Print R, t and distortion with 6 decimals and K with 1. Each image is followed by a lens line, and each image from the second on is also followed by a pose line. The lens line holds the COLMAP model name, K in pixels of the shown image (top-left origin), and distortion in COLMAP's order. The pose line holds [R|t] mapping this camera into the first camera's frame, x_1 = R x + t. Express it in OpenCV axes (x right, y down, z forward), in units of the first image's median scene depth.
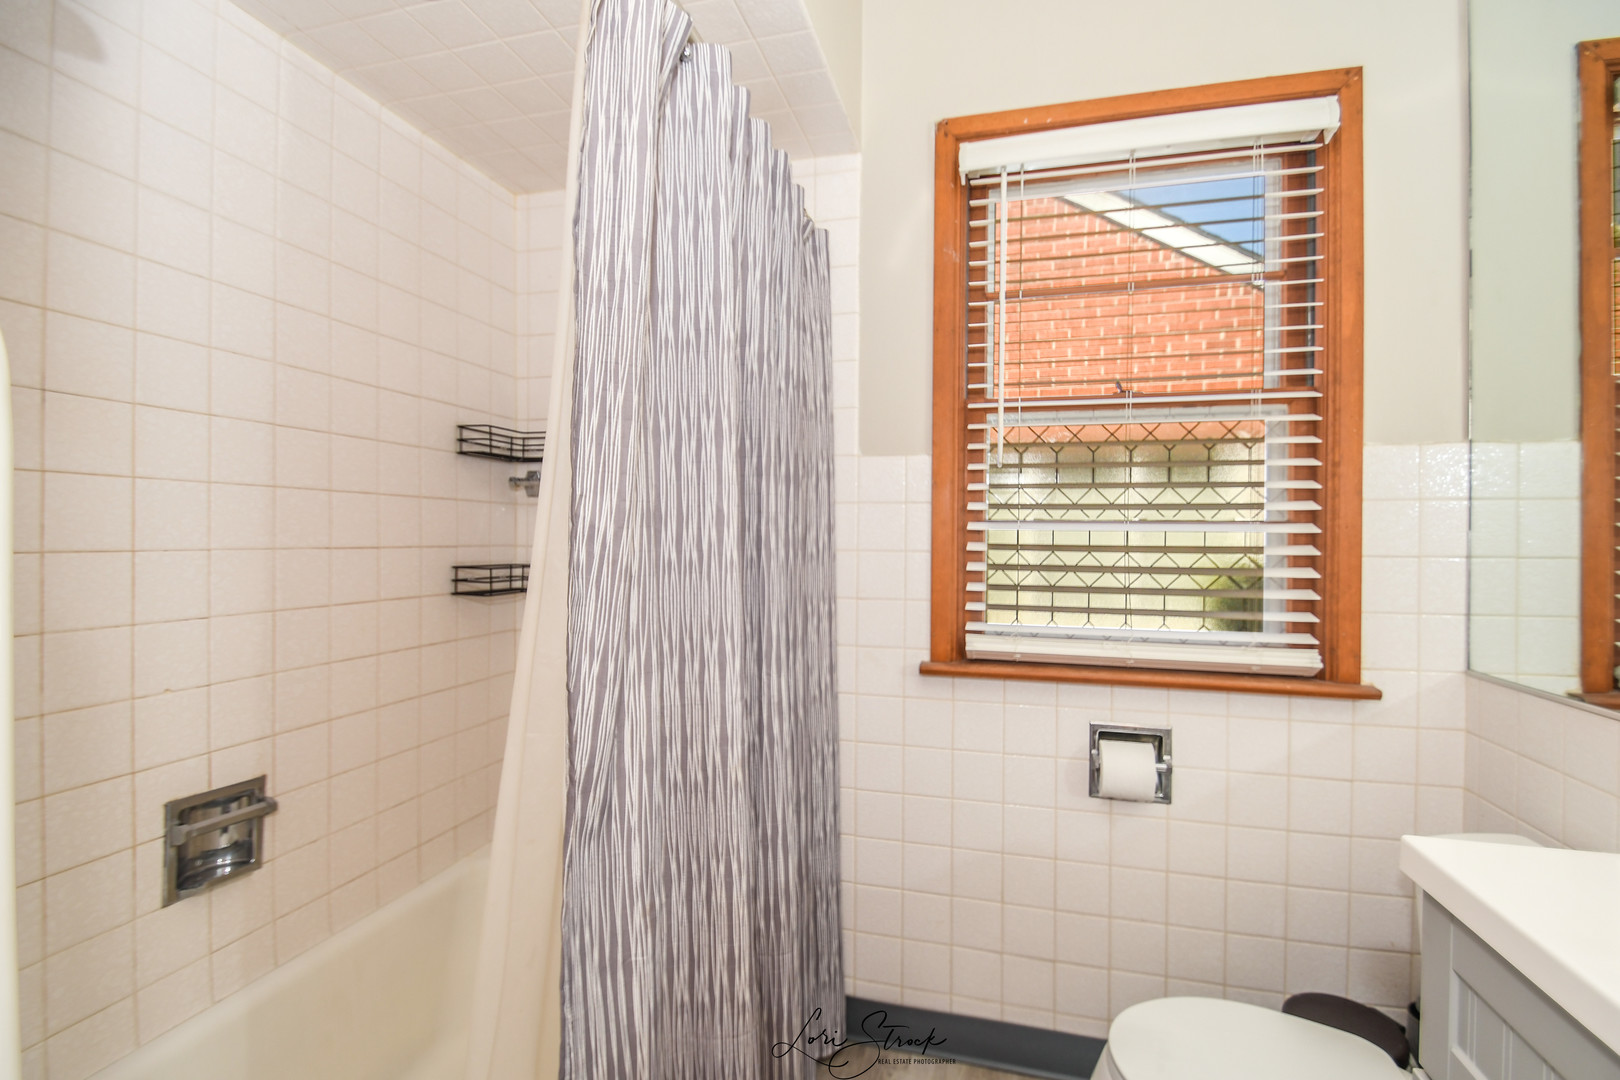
lens RADIAL K [[720.1, 0, 811.5], [0, 720.1, 544.0], [0, 0, 1]] dist [0.000766, -0.007323]
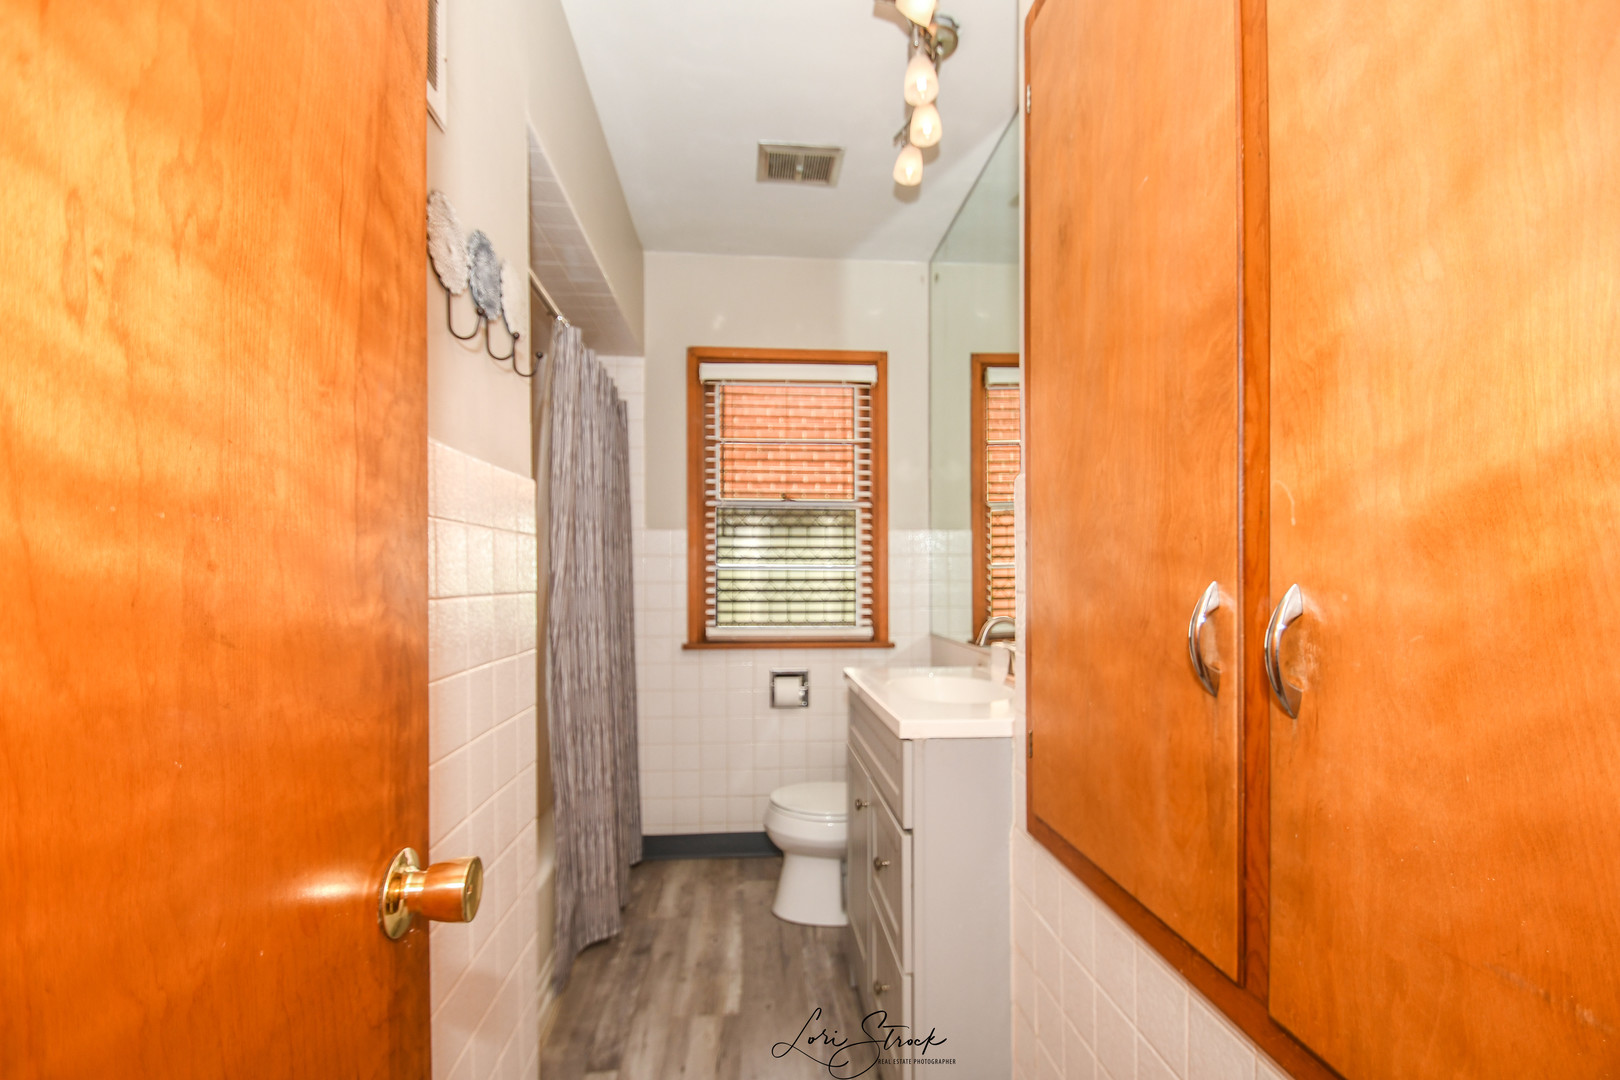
lens RADIAL K [[720.1, 0, 803.8], [0, 720.1, 584.4], [0, 0, 1]] dist [0.000766, -0.007323]
pose [[0.941201, -0.013720, 0.337569, -0.183560], [0.013301, 0.999905, 0.003554, 0.011568], [-0.337585, 0.001145, 0.941294, -0.868860]]
